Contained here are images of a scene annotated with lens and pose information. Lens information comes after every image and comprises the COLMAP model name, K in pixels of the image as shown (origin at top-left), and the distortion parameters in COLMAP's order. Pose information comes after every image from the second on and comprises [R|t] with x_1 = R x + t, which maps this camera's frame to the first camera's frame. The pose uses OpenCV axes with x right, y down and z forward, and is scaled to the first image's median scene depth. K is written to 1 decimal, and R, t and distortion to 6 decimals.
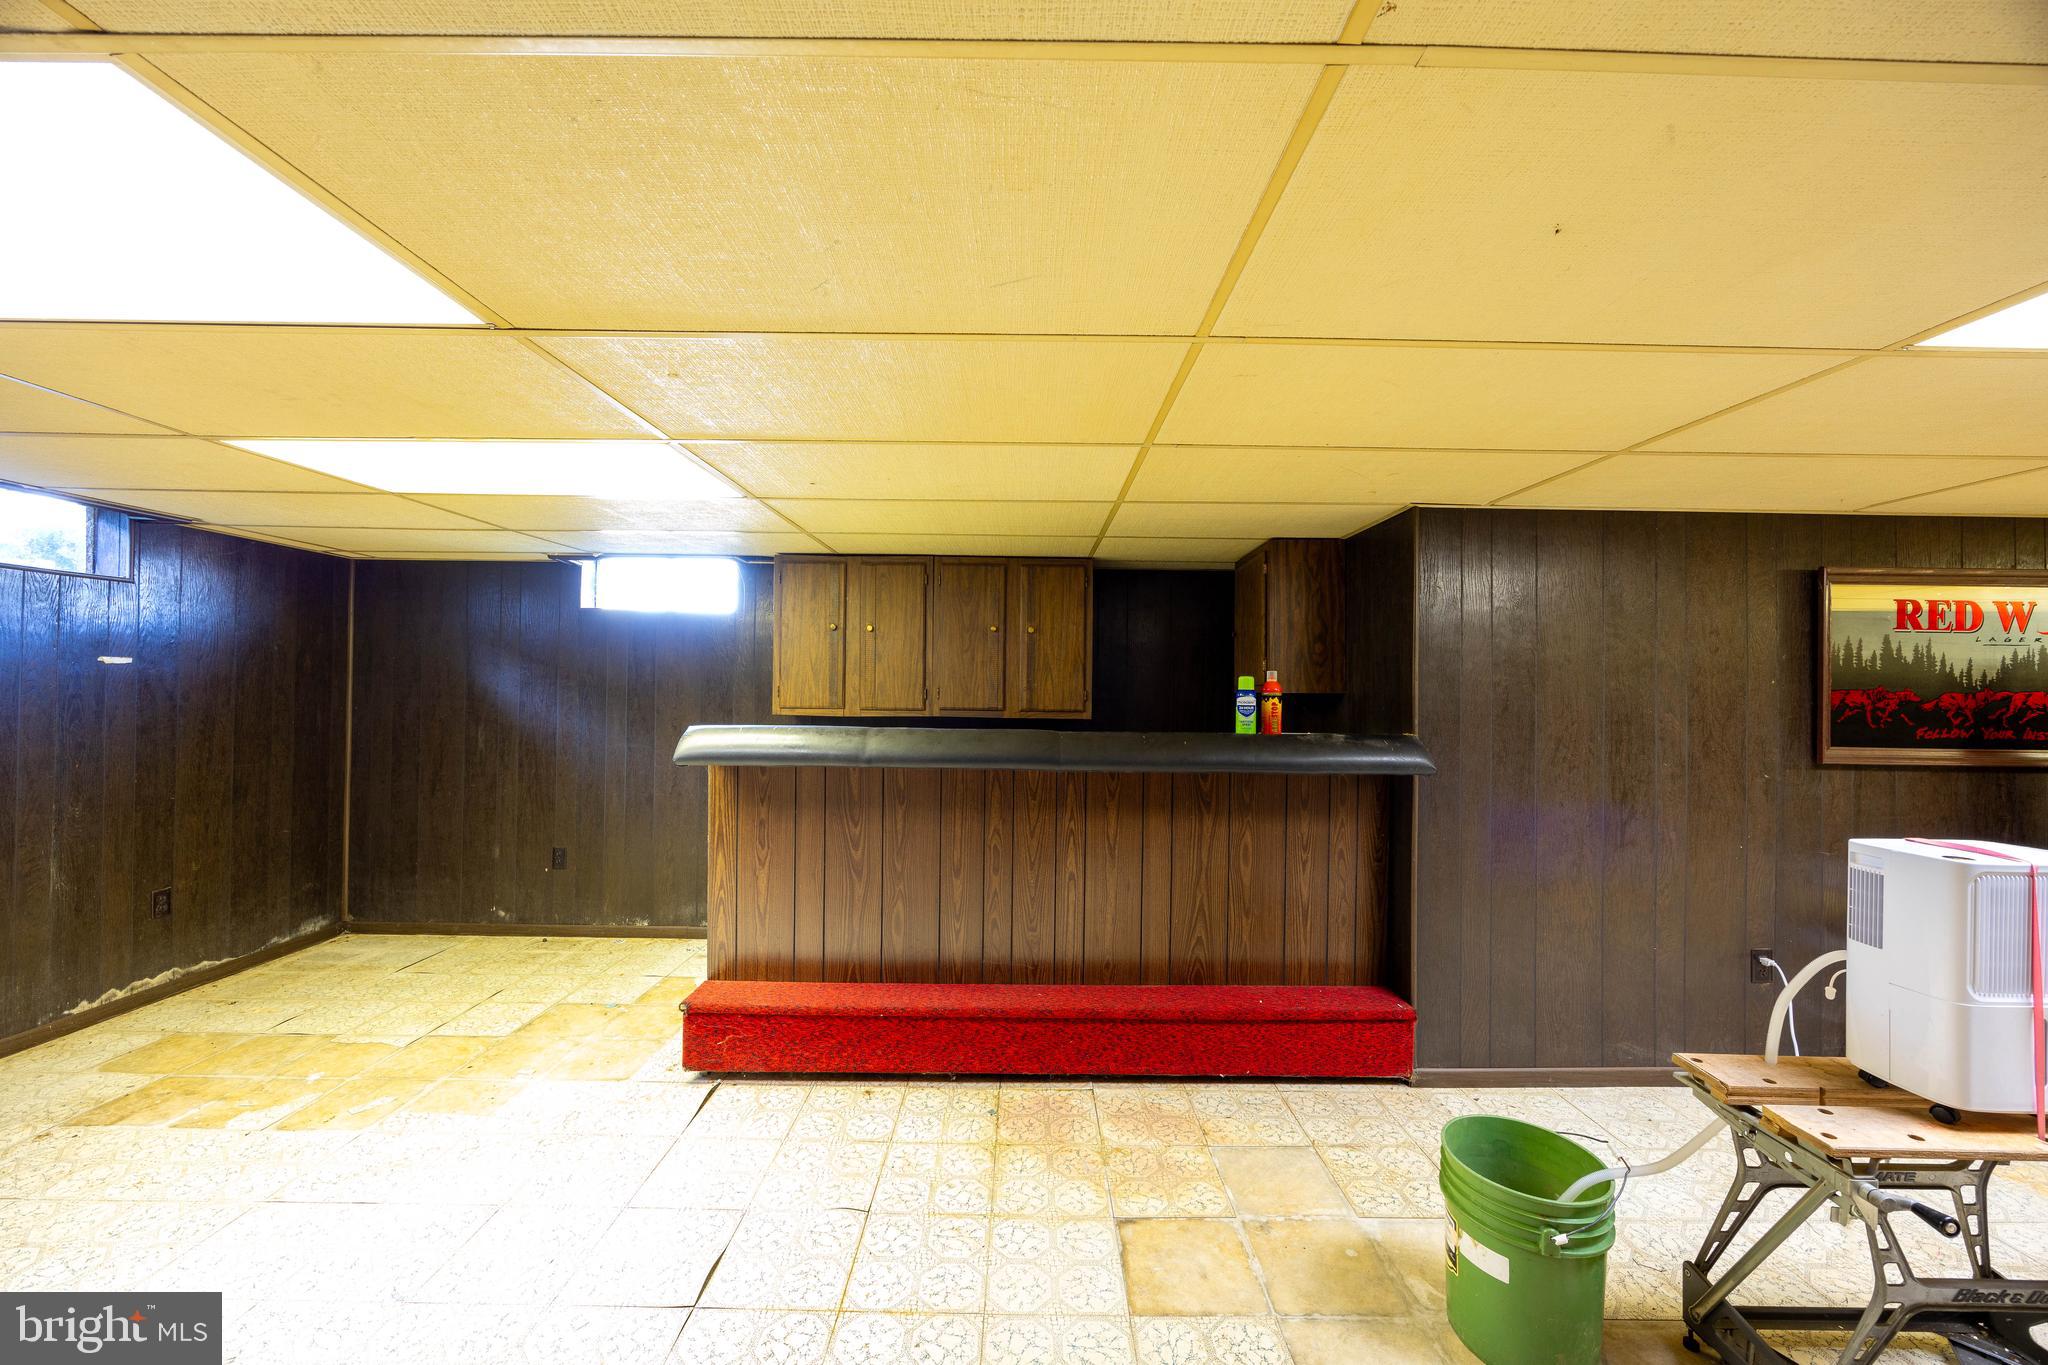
lens RADIAL K [[776.0, 0, 1024.5], [0, 776.0, 683.2], [0, 0, 1]] dist [-0.003280, 0.000360]
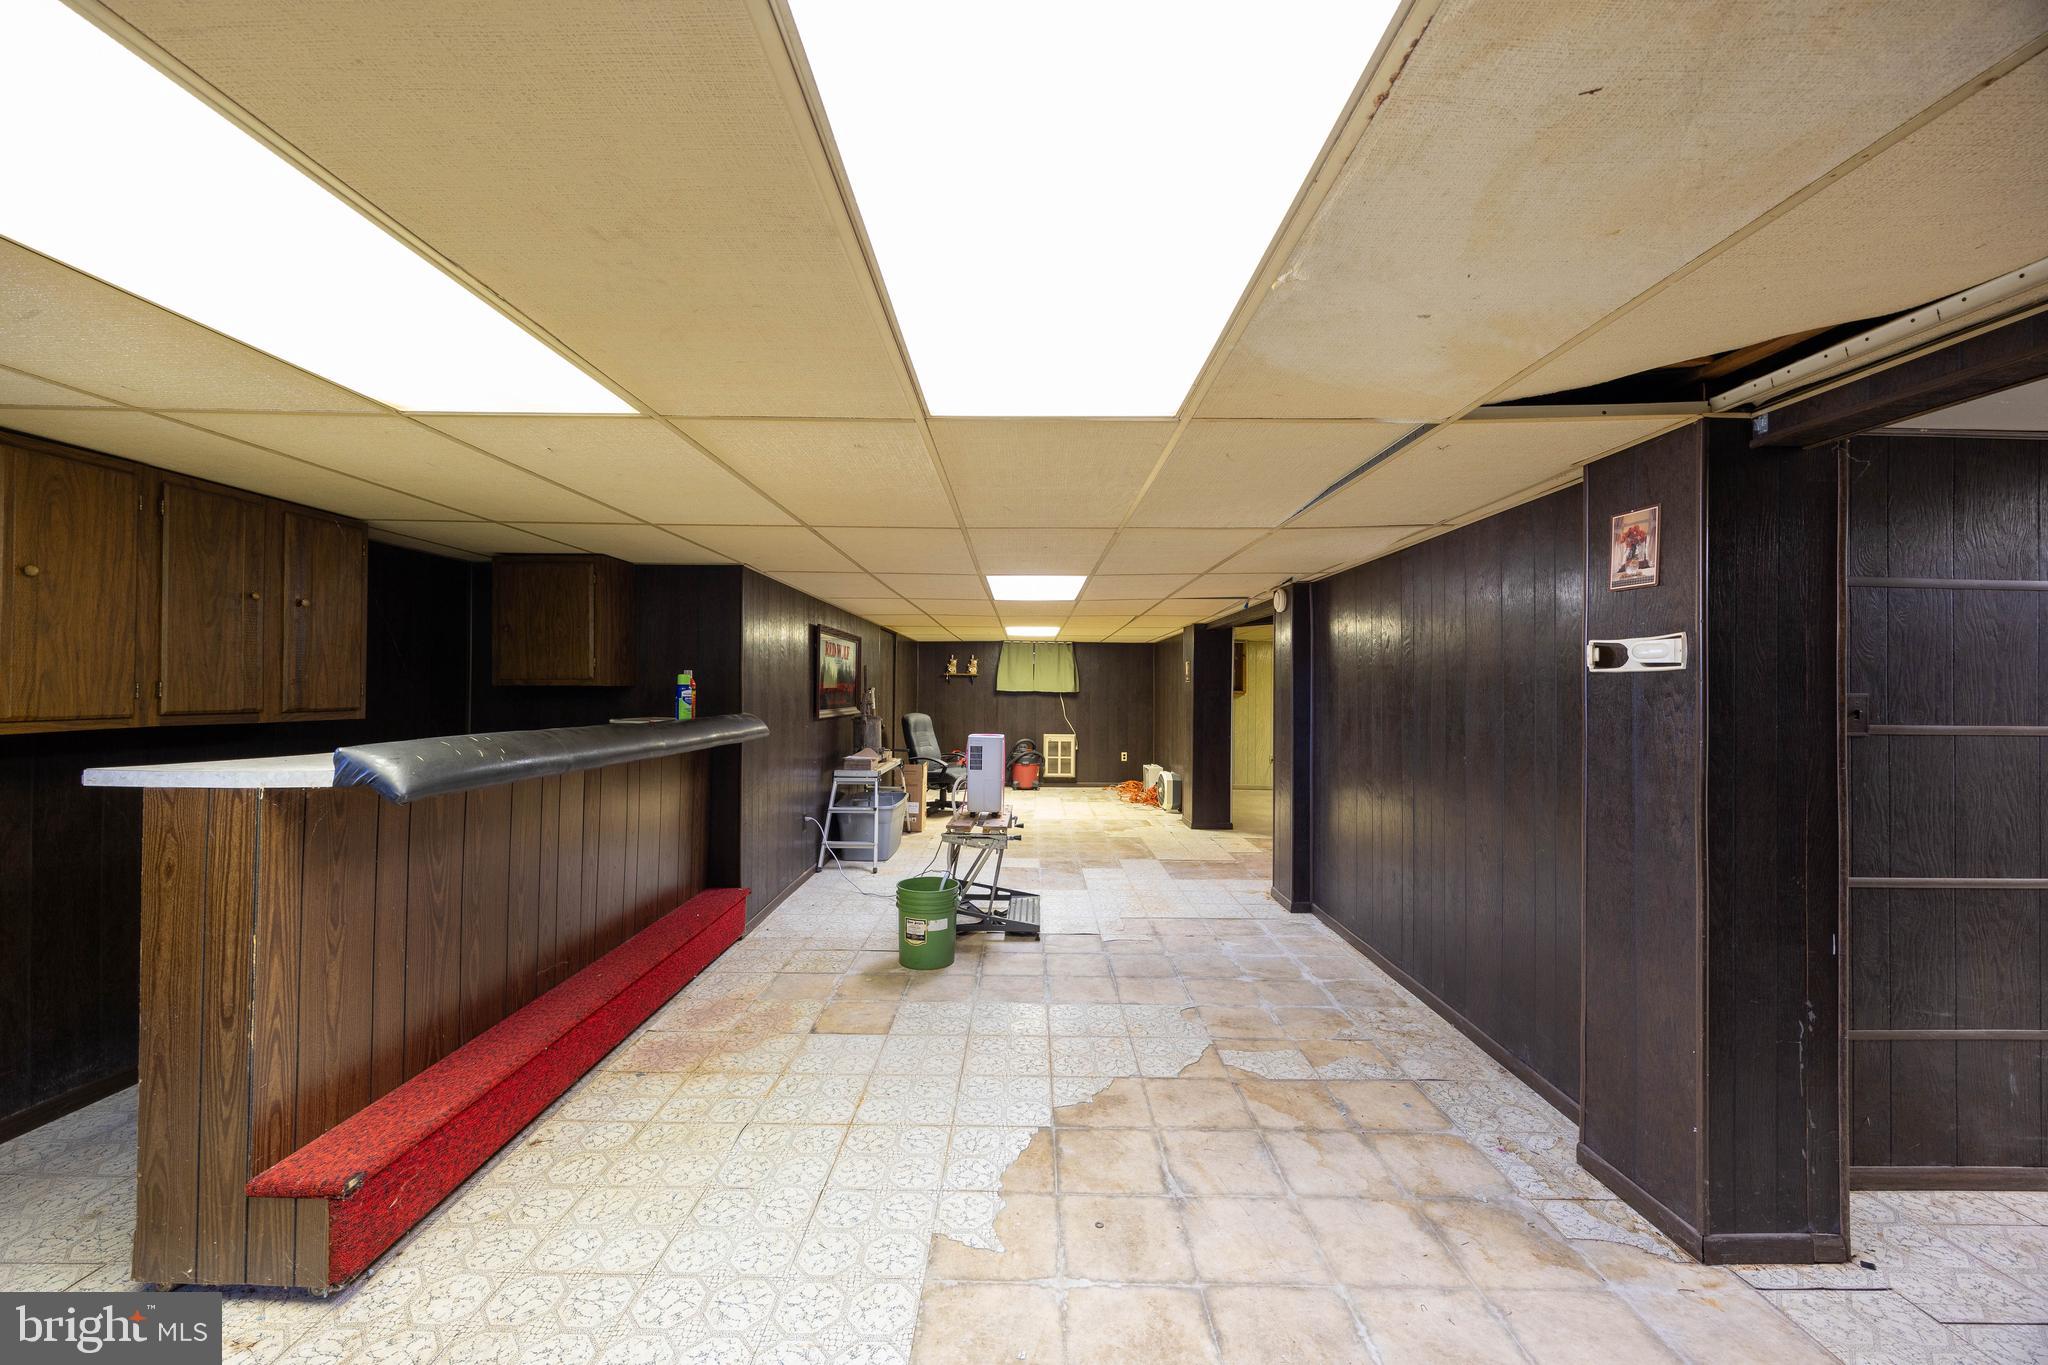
lens RADIAL K [[776.0, 0, 1027.7], [0, 776.0, 680.3], [0, 0, 1]] dist [-0.003280, 0.000360]
pose [[-0.000723, 0.000748, 0.999999, -0.995915], [-0.017393, 0.999848, -0.000760, -0.008145], [-0.999848, -0.017394, -0.000710, 0.410962]]
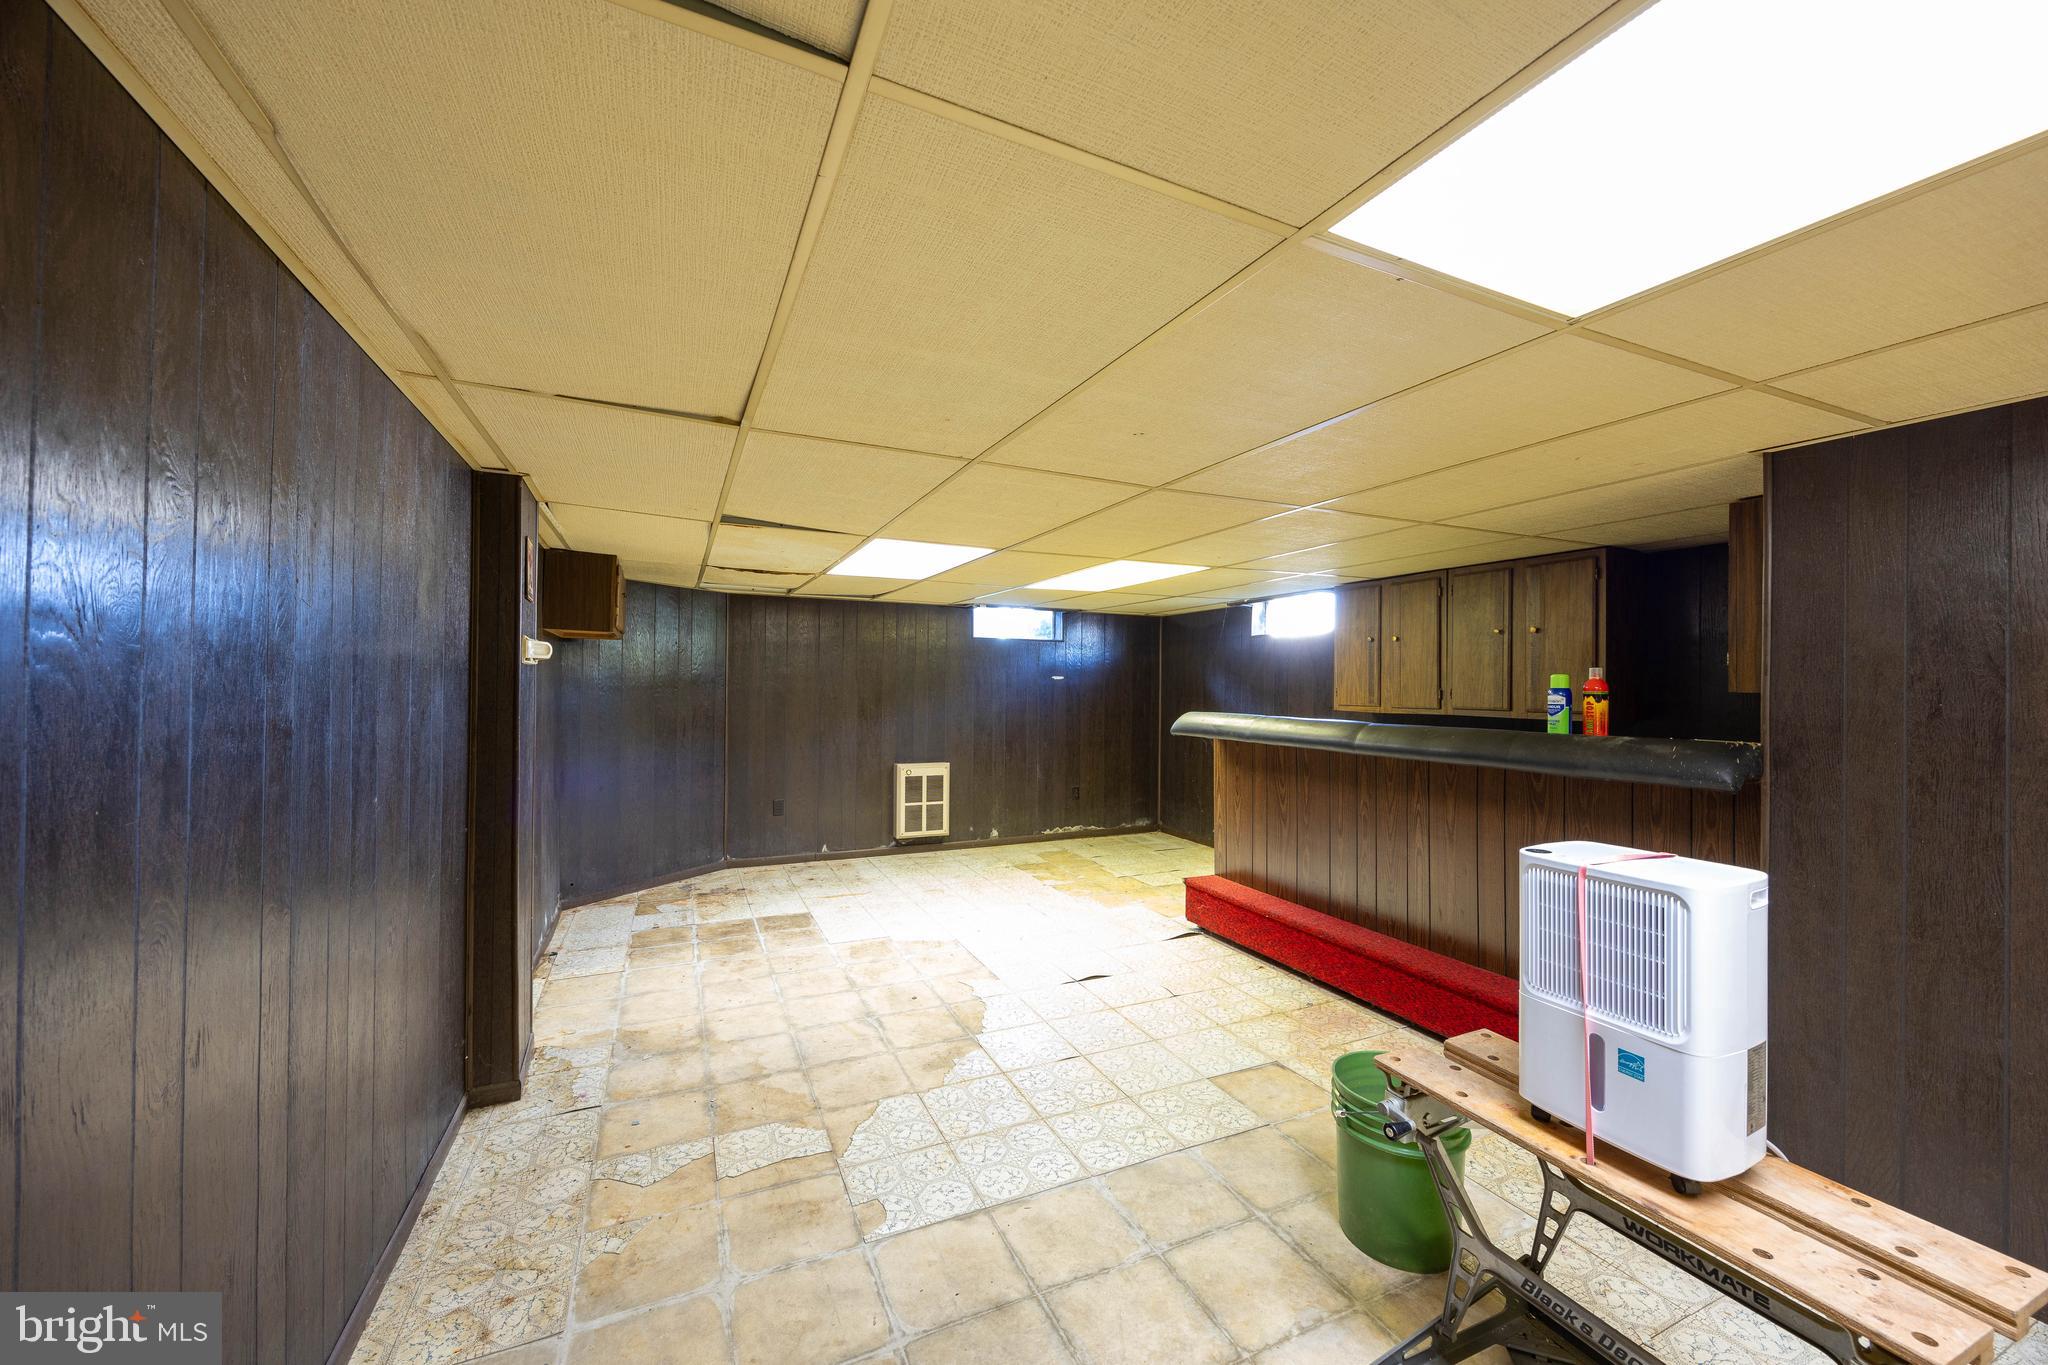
lens RADIAL K [[776.0, 0, 1025.4], [0, 776.0, 683.8], [0, 0, 1]] dist [-0.003280, 0.000360]
pose [[0.417203, -0.010782, -0.908750, 0.861041], [0.005078, 0.999942, -0.009533, 0.008687], [0.908799, -0.000638, 0.417233, -0.004926]]
